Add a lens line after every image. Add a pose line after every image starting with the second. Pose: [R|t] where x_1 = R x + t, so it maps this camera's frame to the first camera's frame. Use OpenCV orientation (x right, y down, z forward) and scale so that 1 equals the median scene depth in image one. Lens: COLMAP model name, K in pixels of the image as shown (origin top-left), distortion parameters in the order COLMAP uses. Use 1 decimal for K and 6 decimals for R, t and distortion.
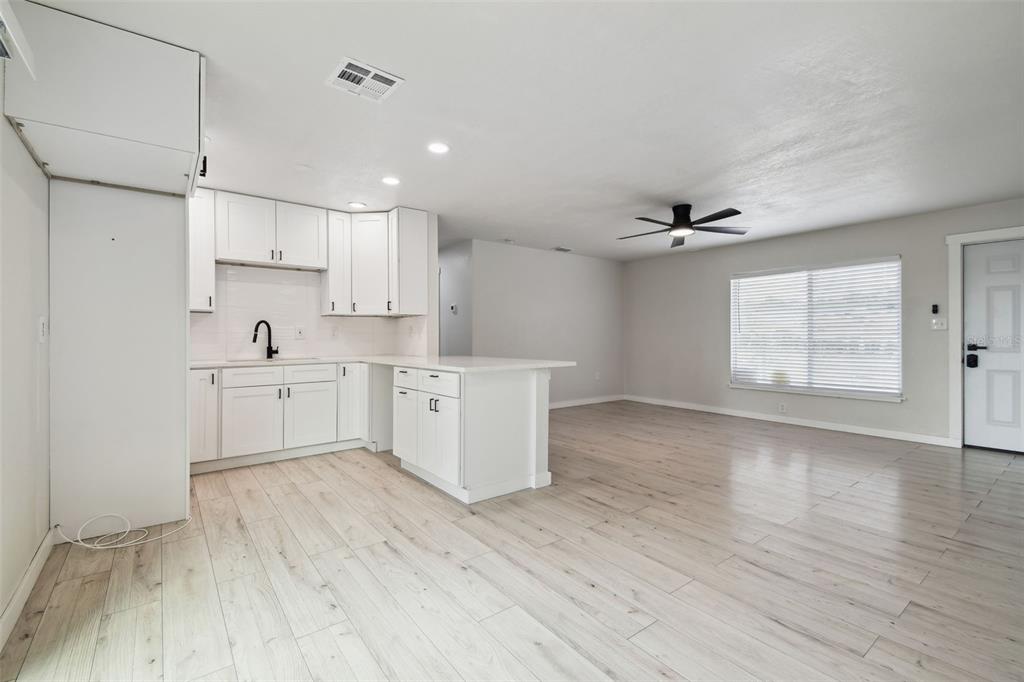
lens RADIAL K [[449.0, 0, 515.8], [0, 449.0, 335.2], [0, 0, 1]] dist [0.035873, -0.017138]
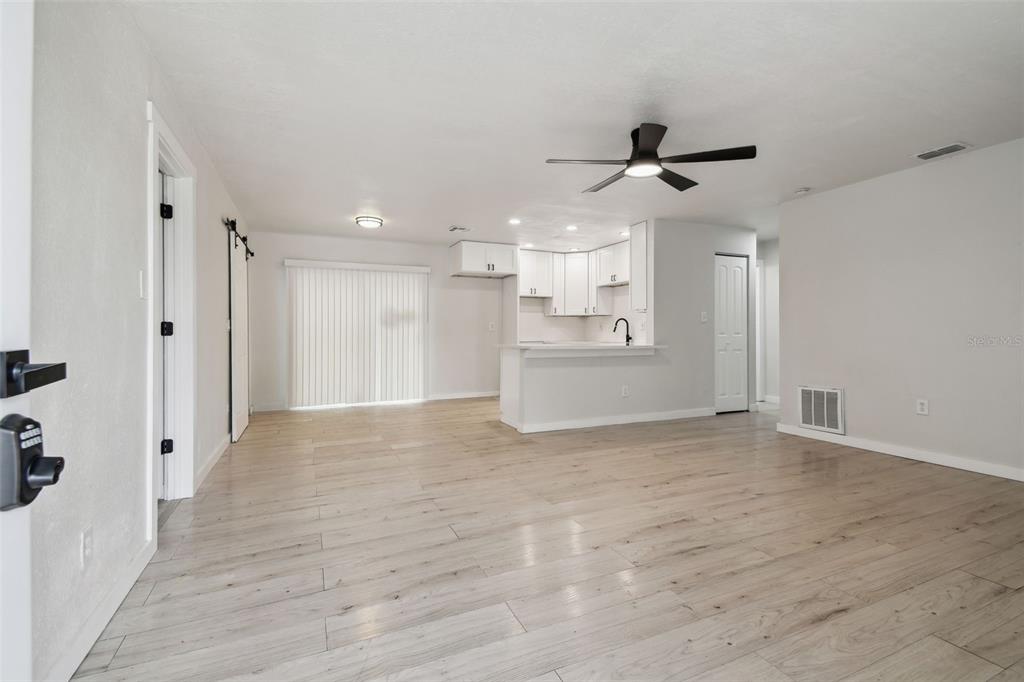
lens RADIAL K [[449.0, 0, 502.5], [0, 449.0, 331.2], [0, 0, 1]] dist [0.035873, -0.017138]
pose [[-0.251015, -0.001270, -0.967982, 1.084467], [0.004229, 0.999988, -0.002409, 0.015183], [0.967974, -0.004698, -0.251007, 0.973352]]
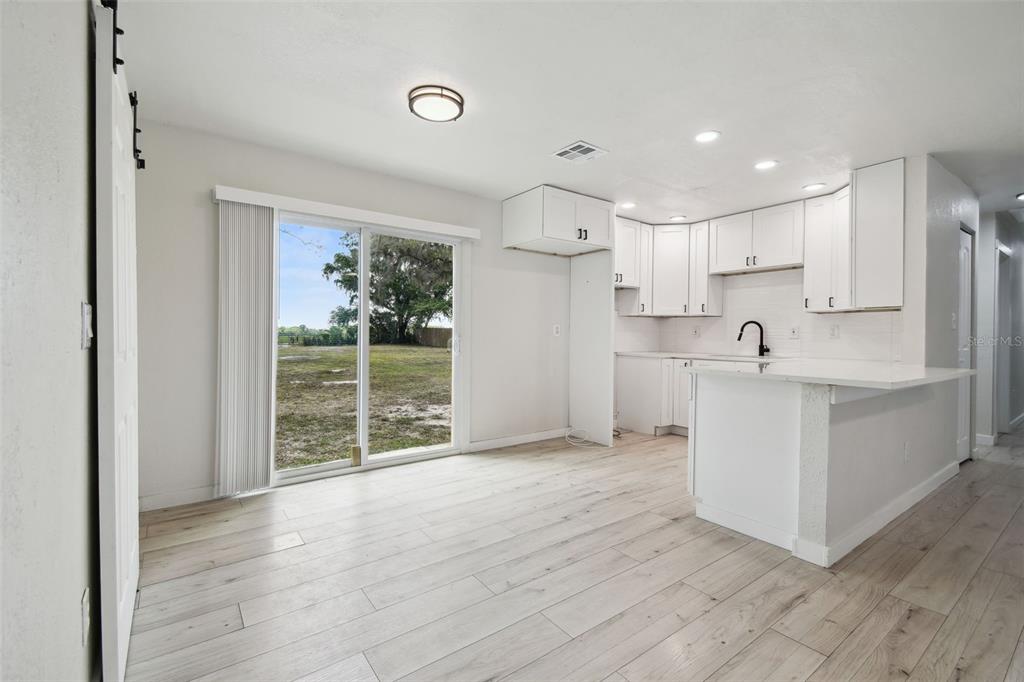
lens RADIAL K [[449.0, 0, 501.6], [0, 449.0, 337.4], [0, 0, 1]] dist [0.035873, -0.017138]
pose [[-0.040384, 0.008506, -0.999148, 0.559841], [-0.005448, 0.999947, 0.008733, 0.001217], [0.999169, 0.005796, -0.040336, 0.425611]]
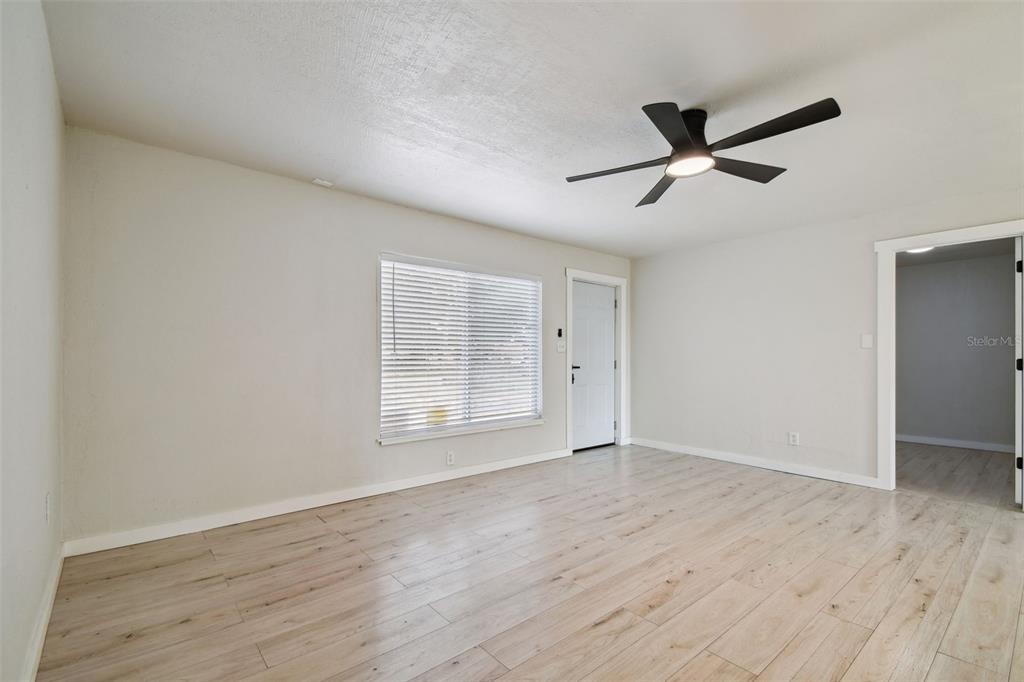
lens RADIAL K [[449.0, 0, 514.2], [0, 449.0, 341.4], [0, 0, 1]] dist [0.035873, -0.017138]
pose [[-0.045054, 0.036993, 0.998299, -0.150772], [-0.005973, 0.999286, -0.037299, 0.005194], [-0.998967, -0.007643, -0.044801, 1.236787]]
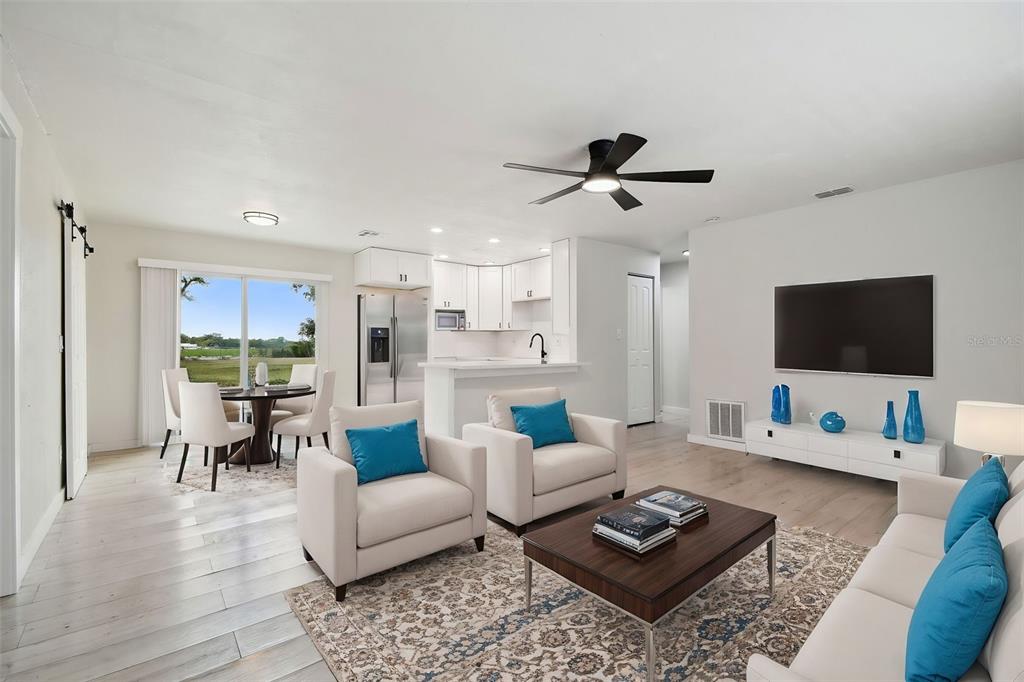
lens RADIAL K [[449.0, 0, 506.9], [0, 449.0, 342.9], [0, 0, 1]] dist [0.035873, -0.017138]
pose [[0.004640, -0.001075, -0.999989, 1.024471], [0.004624, 0.999989, -0.001053, 0.000149], [0.999979, -0.004619, 0.004645, 0.869567]]
